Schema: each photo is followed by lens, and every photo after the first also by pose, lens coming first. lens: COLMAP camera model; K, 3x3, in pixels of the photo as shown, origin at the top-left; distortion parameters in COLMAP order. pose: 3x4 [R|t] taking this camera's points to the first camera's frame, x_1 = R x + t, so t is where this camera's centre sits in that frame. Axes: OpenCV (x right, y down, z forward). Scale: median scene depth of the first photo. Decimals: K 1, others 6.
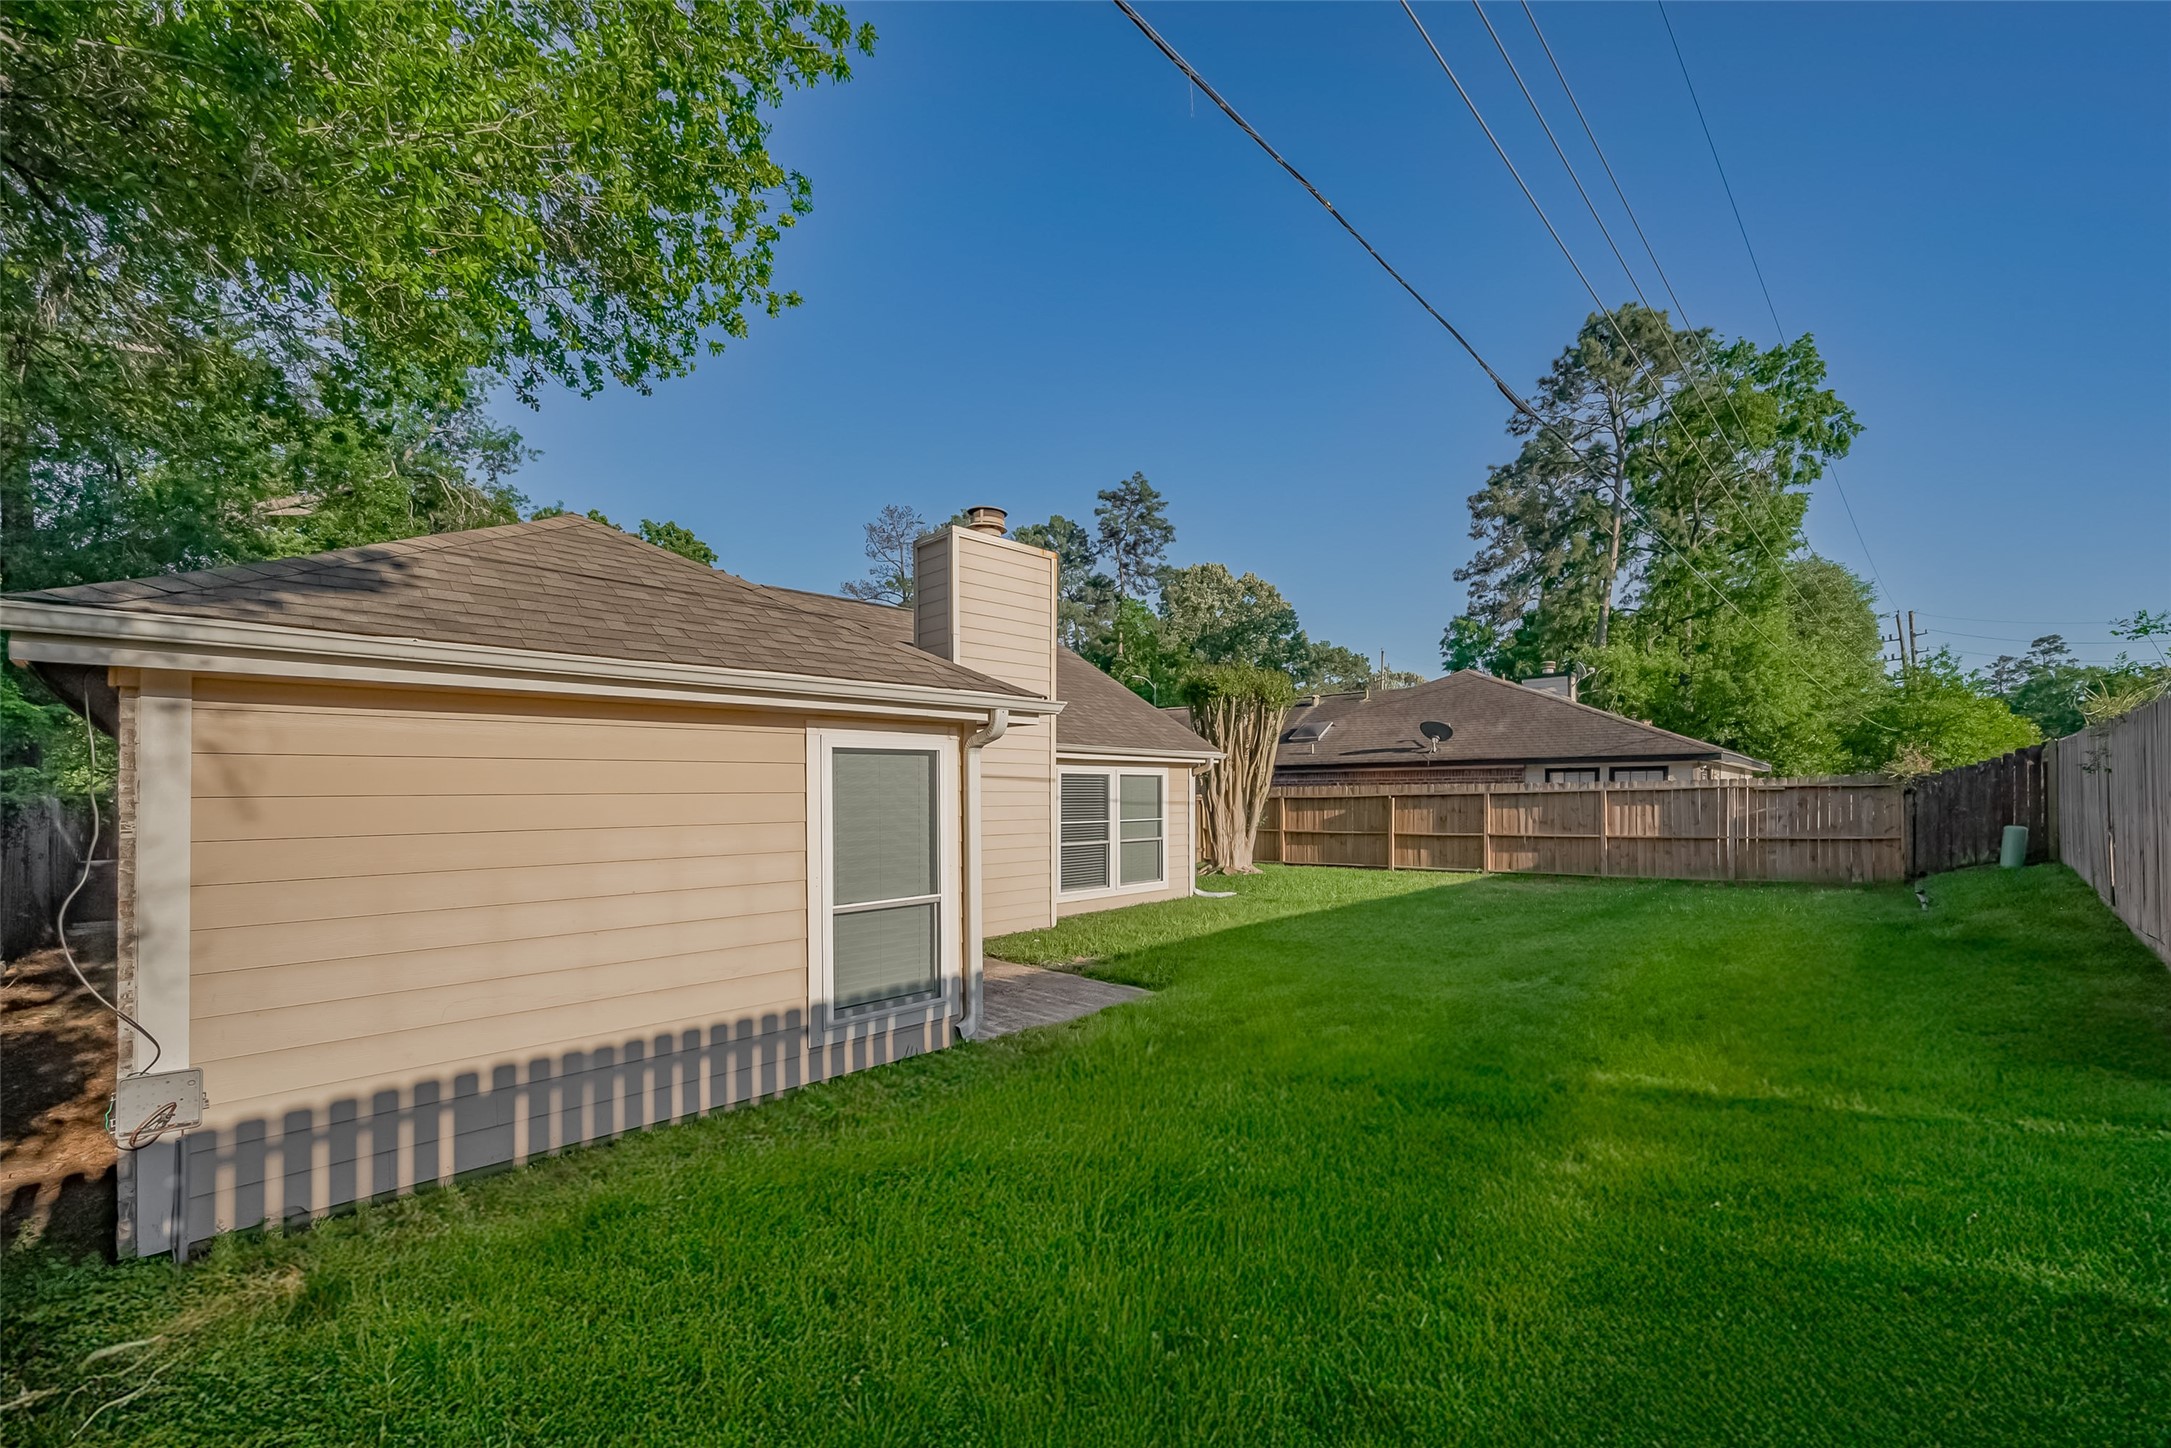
lens RADIAL K [[928.7, 0, 1160.3], [0, 928.7, 795.6], [0, 0, 1]] dist [-0.009059, -0.000306]
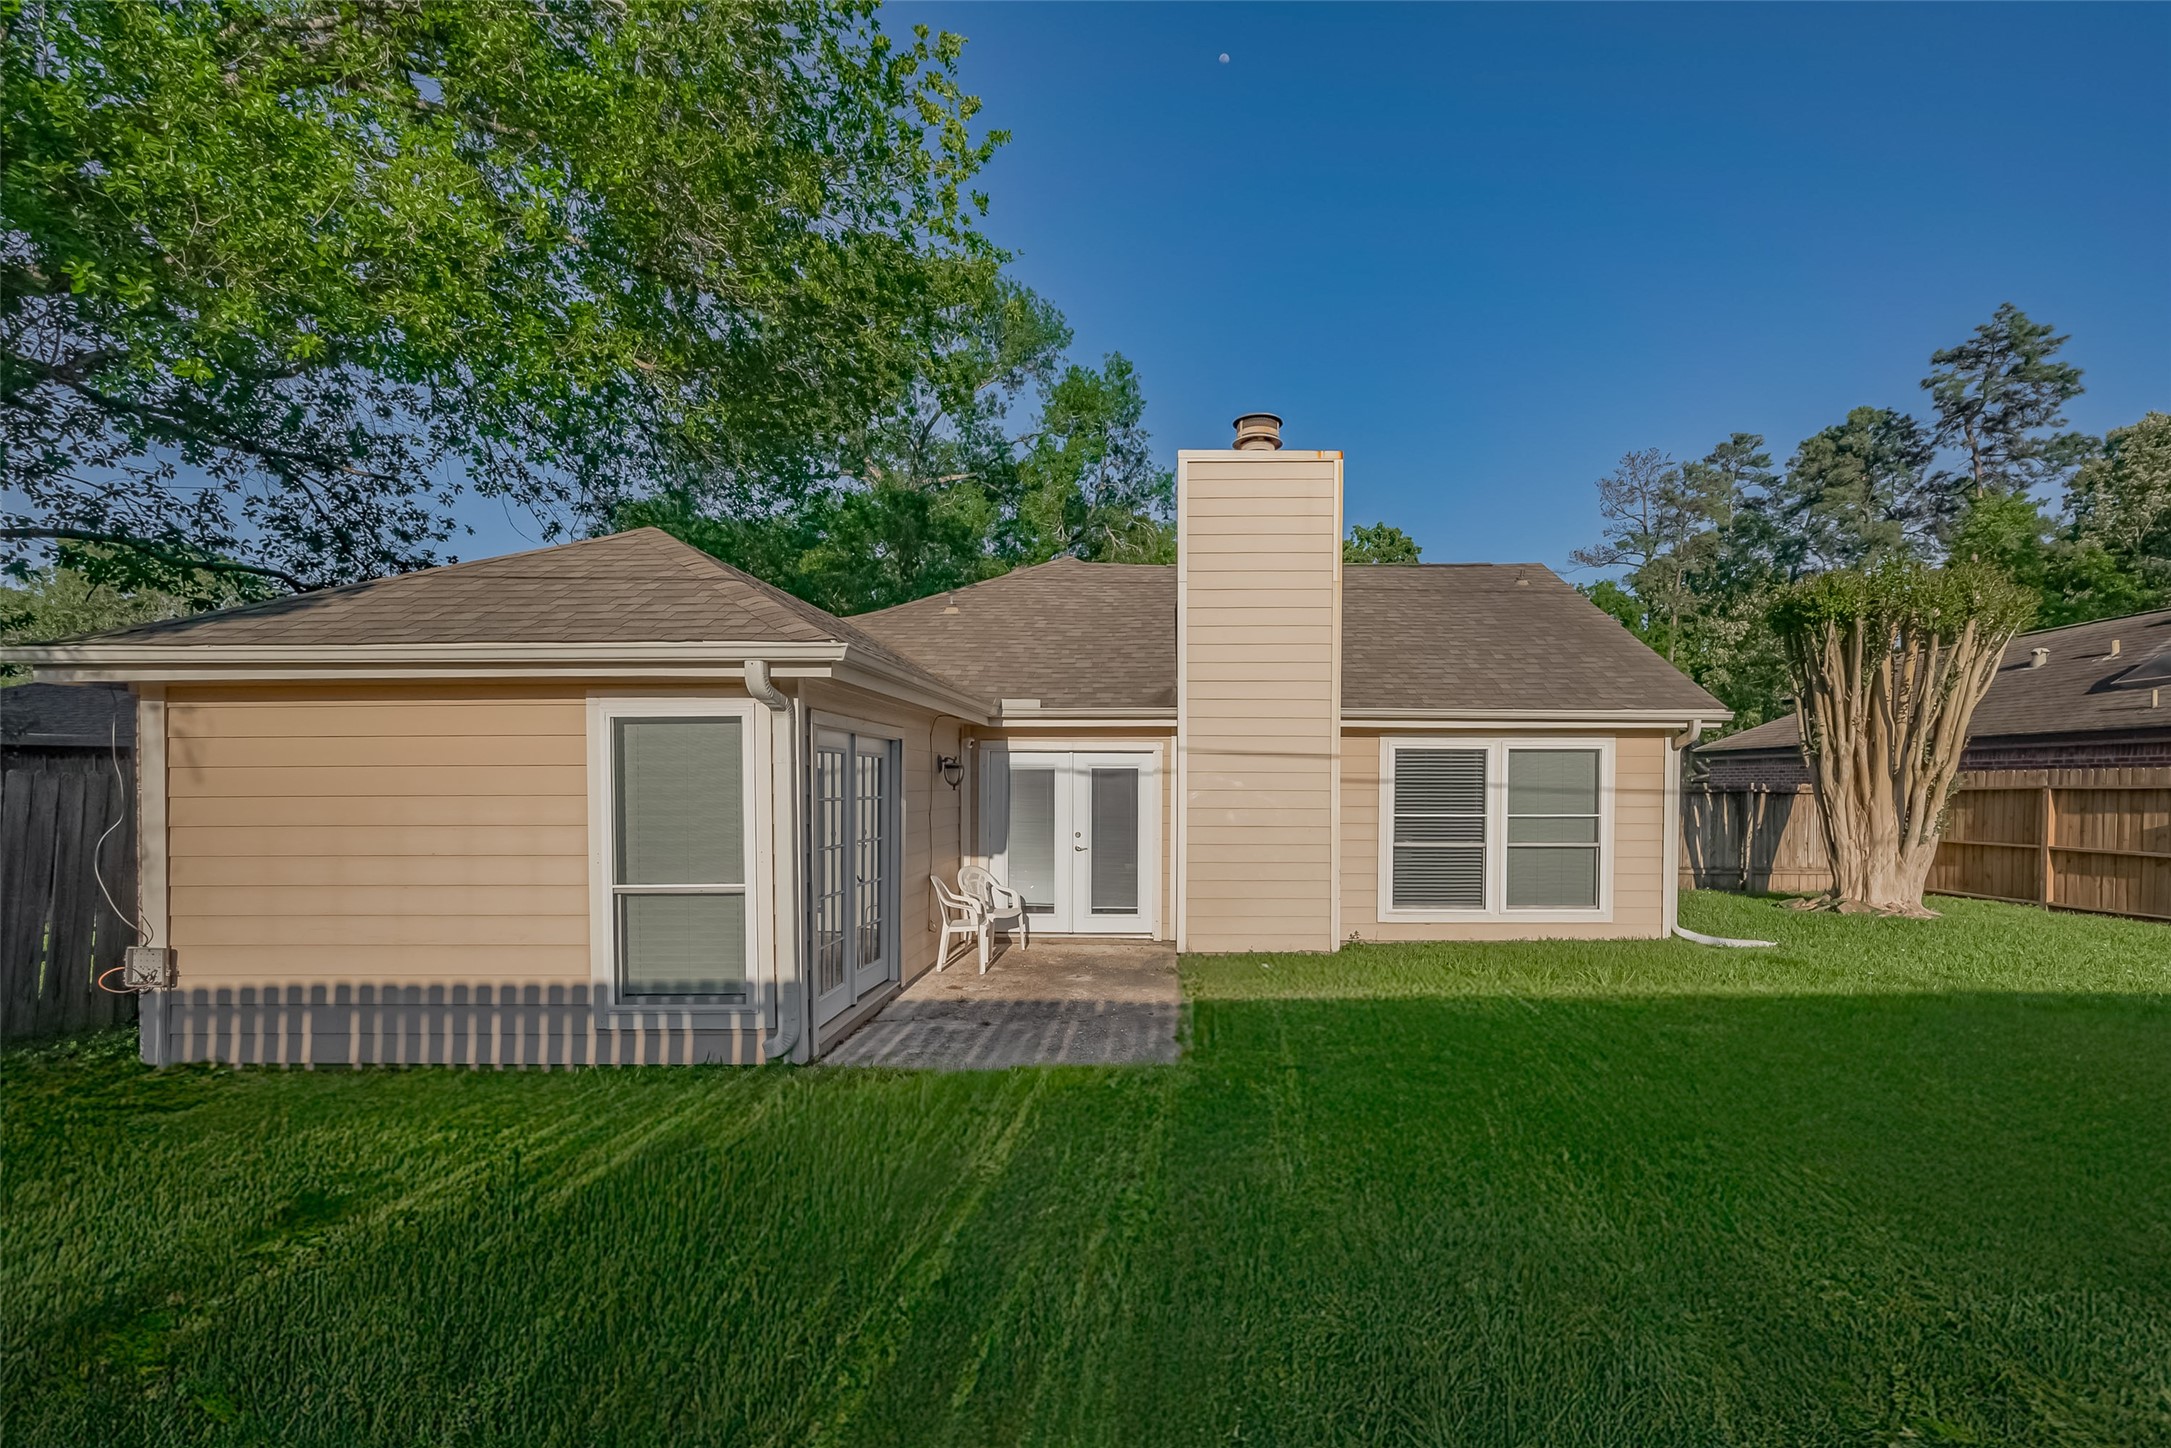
lens RADIAL K [[928.7, 0, 1160.3], [0, 928.7, 795.6], [0, 0, 1]] dist [-0.009059, -0.000306]
pose [[0.647574, 0.014804, -0.761858, 0.316256], [-0.007382, 0.999886, 0.013155, 0.004880], [0.761966, -0.002895, 0.647610, 0.350952]]
